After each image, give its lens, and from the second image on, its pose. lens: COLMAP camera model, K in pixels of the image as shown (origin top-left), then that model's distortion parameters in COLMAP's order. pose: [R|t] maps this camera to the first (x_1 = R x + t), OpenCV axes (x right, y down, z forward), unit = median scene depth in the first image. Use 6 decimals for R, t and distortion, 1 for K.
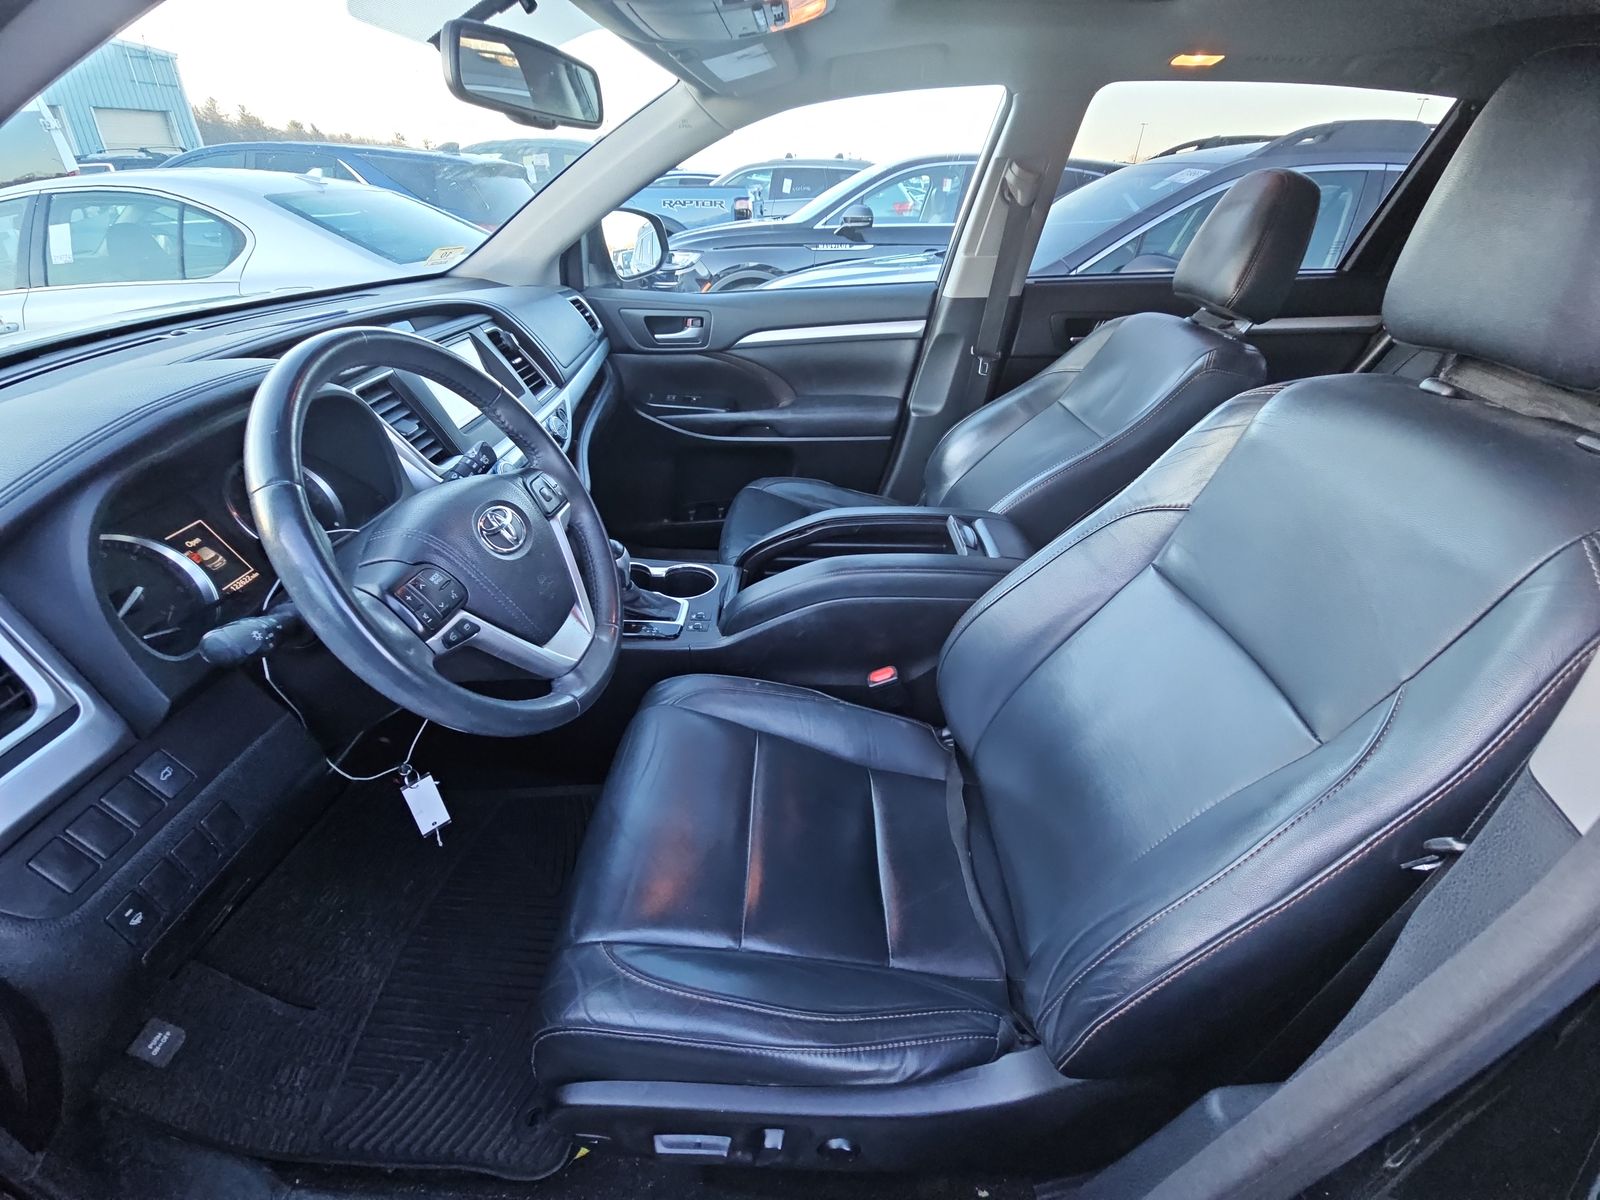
lens RADIAL K [[651.2, 0, 796.7], [0, 651.2, 599.9], [0, 0, 1]] dist [0.001328, 0.000022]
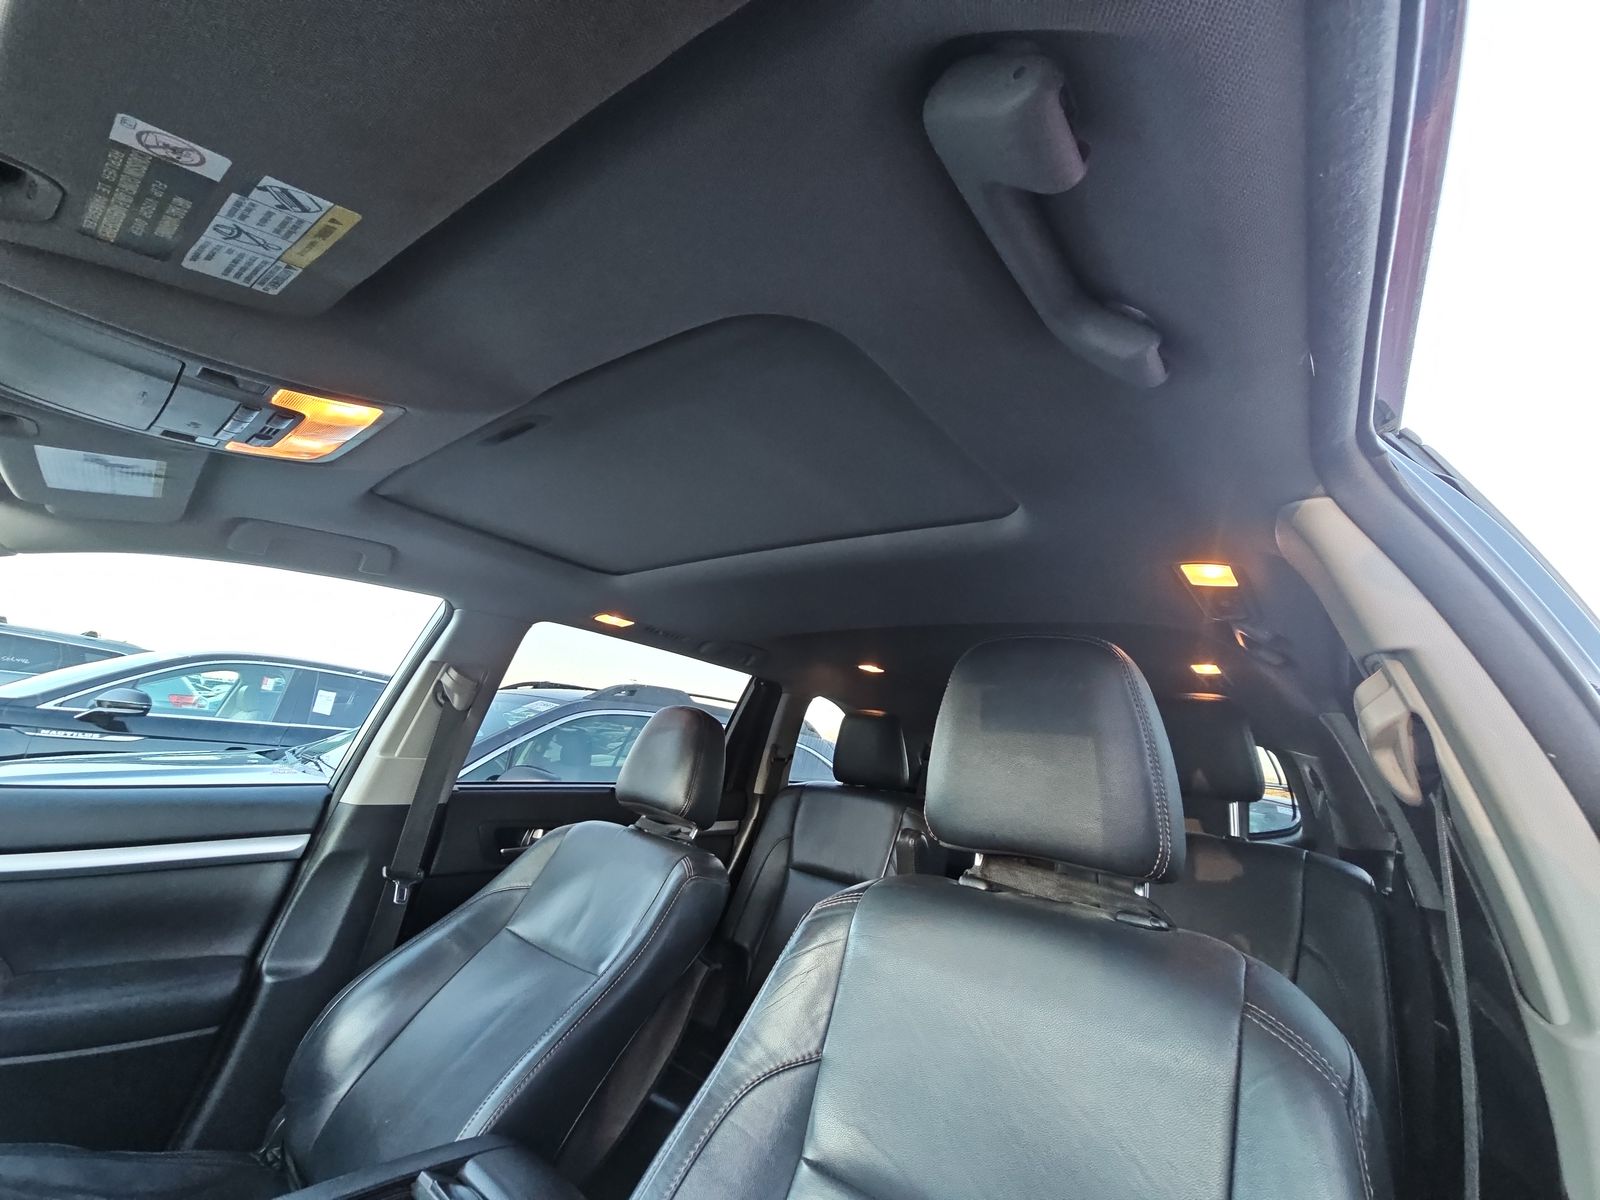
lens RADIAL K [[650.1, 0, 804.6], [0, 650.1, 596.7], [0, 0, 1]] dist [0.001312, -0.007530]
pose [[0.611166, 0.245086, 0.752602, -0.070212], [0.329823, 0.785505, -0.523641, -0.081776], [-0.719509, 0.568256, 0.399239, 0.174394]]
